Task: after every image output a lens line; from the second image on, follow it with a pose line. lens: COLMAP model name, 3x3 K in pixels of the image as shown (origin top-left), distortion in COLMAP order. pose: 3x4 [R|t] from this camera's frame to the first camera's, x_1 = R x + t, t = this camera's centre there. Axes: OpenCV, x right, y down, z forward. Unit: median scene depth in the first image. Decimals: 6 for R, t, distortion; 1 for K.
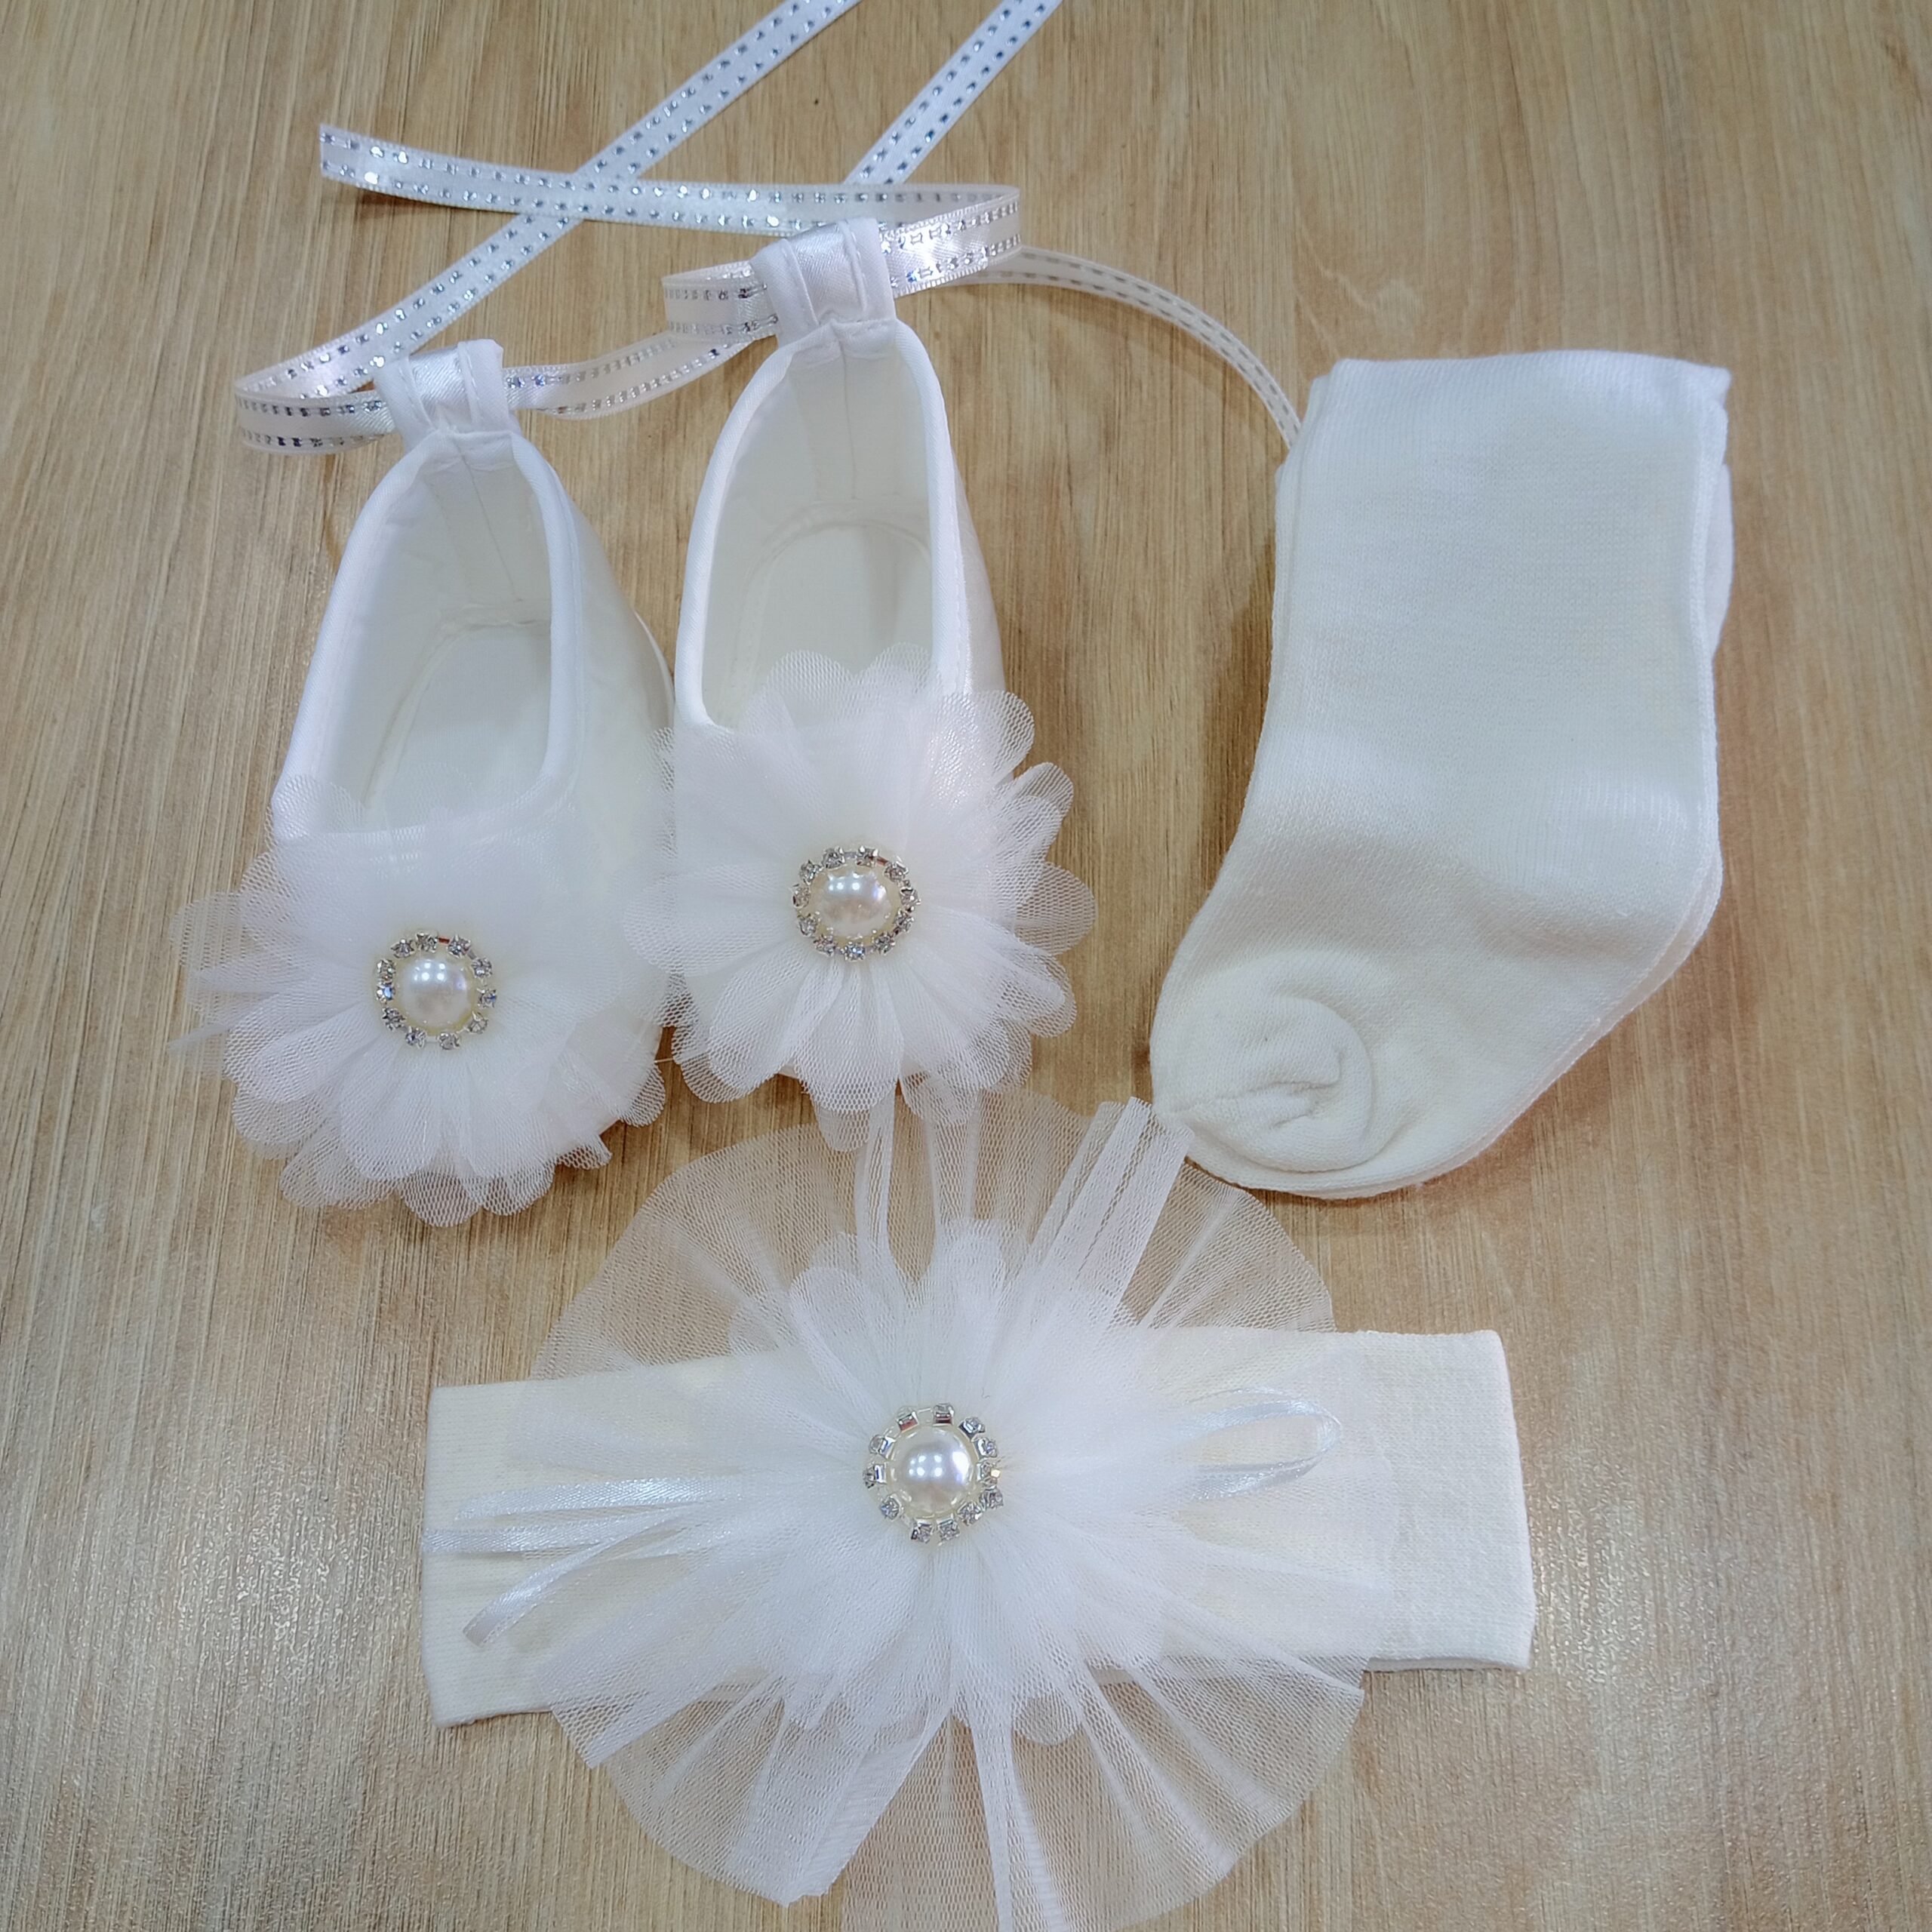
lens RADIAL K [[2275.6, 0, 967.0], [0, 2275.6, 881.3], [0, 0, 1]] dist [-0.005307, 0.027181]
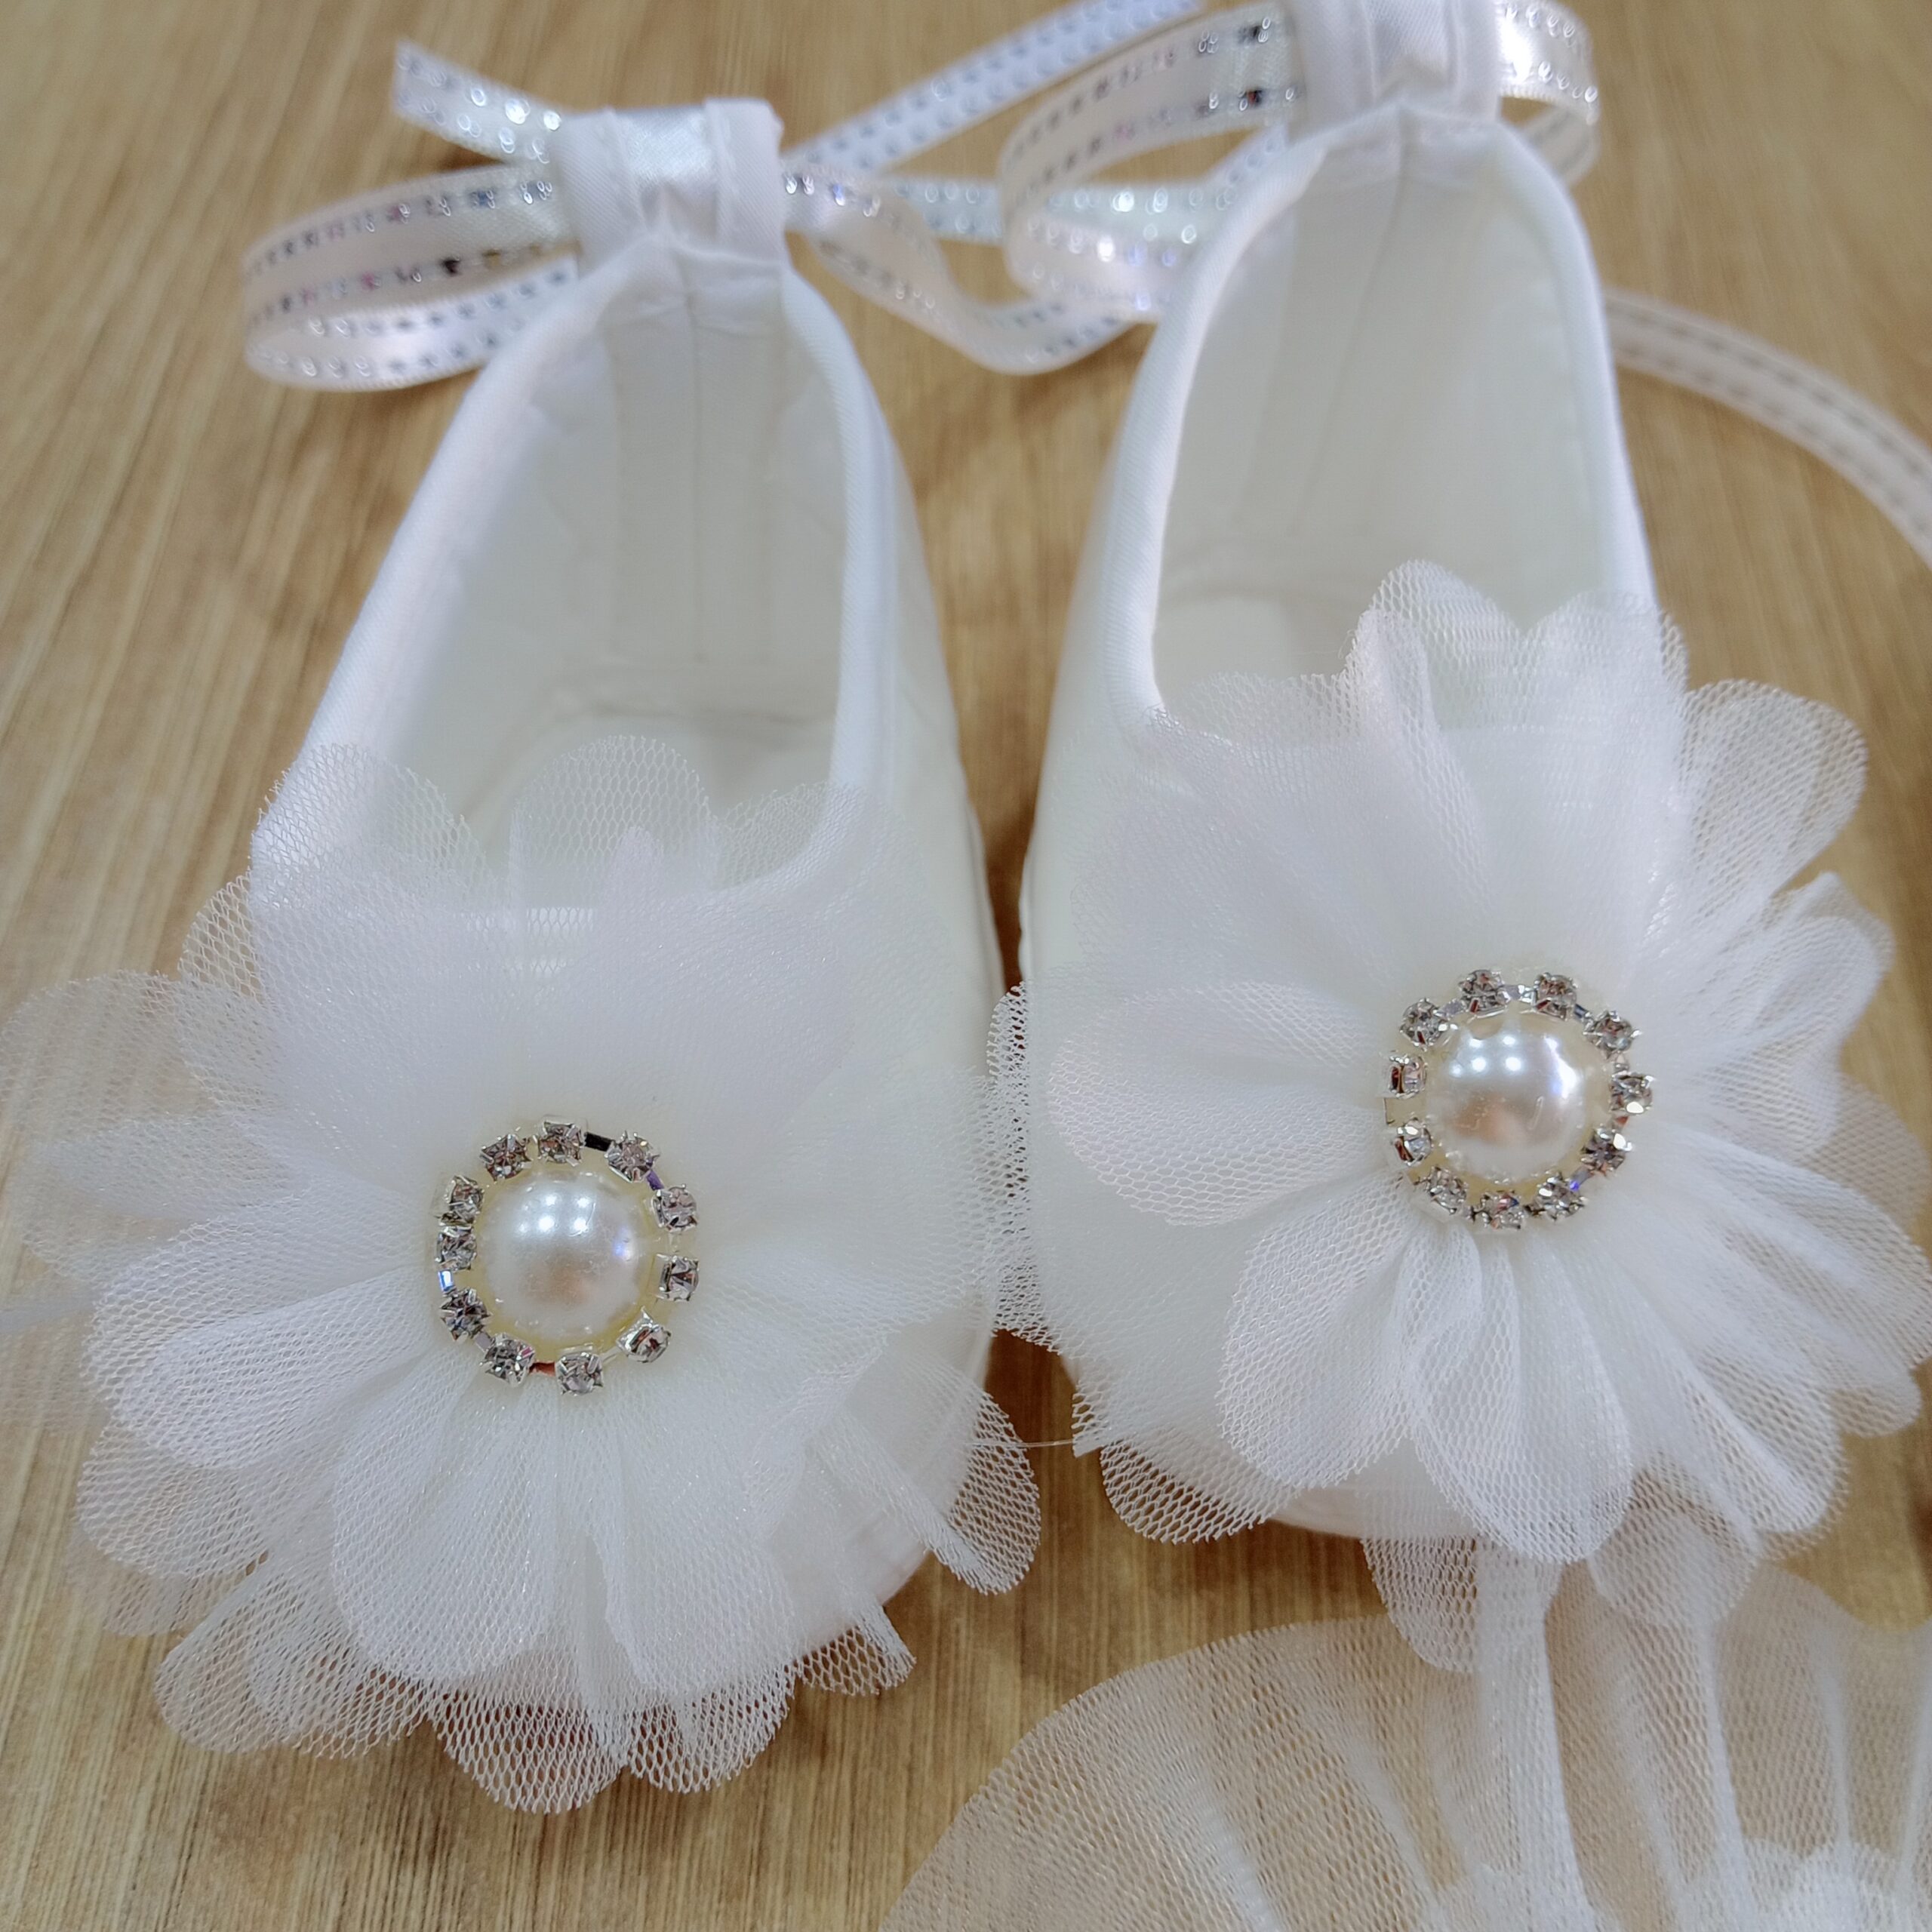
lens RADIAL K [[2275.6, 0, 967.0], [0, 2275.6, 881.3], [0, 0, 1]] dist [-0.005307, 0.027181]
pose [[0.994263, 0.075326, 0.075939, -0.184918], [-0.049888, 0.954594, -0.293702, 0.101309], [-0.094614, 0.288229, 0.952876, 0.512886]]
